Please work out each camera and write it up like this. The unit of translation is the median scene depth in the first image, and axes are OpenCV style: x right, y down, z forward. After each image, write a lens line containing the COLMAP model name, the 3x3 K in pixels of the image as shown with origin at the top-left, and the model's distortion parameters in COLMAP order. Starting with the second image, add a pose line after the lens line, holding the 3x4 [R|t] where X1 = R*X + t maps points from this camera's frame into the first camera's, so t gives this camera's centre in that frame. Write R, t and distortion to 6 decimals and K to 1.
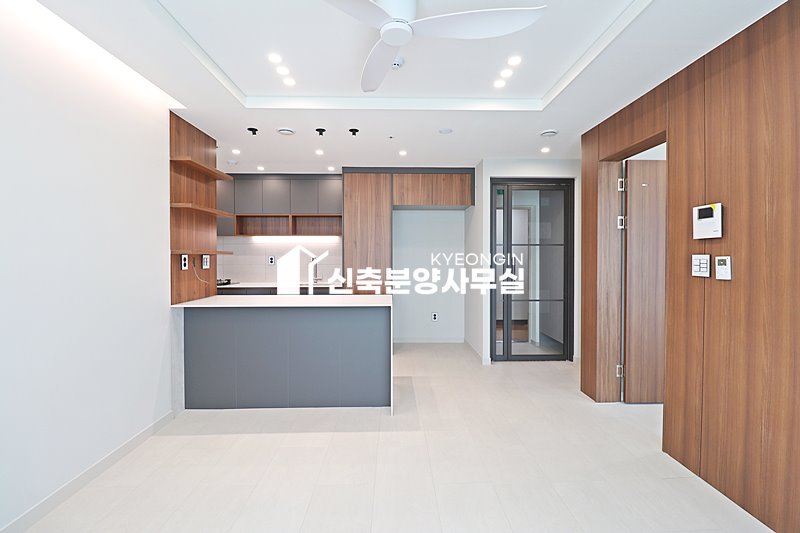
lens RADIAL K [[375.8, 0, 407.5], [0, 375.8, 259.0], [0, 0, 1]] dist [0.002770, -0.009612]
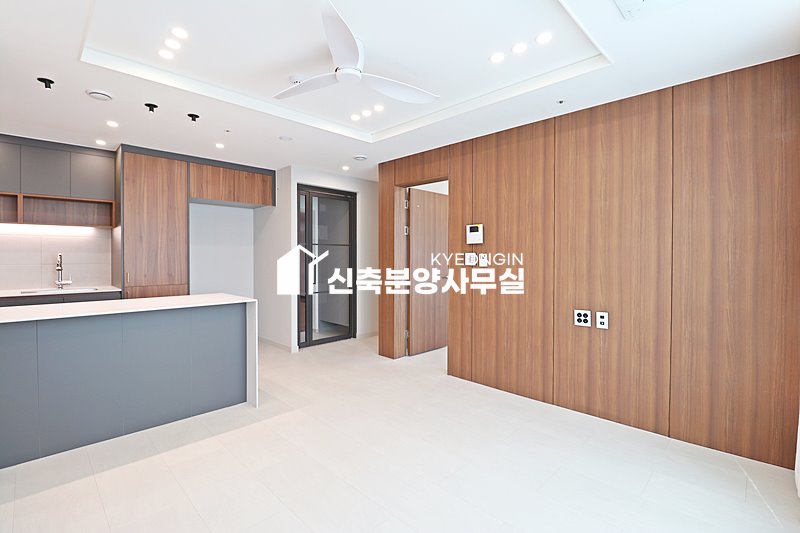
lens RADIAL K [[375.8, 0, 406.3], [0, 375.8, 257.1], [0, 0, 1]] dist [0.002770, -0.009612]
pose [[0.712752, 0.000452, 0.701416, -0.437113], [0.002654, 0.999991, -0.003341, 0.008713], [-0.701411, 0.004243, 0.712745, -0.020935]]
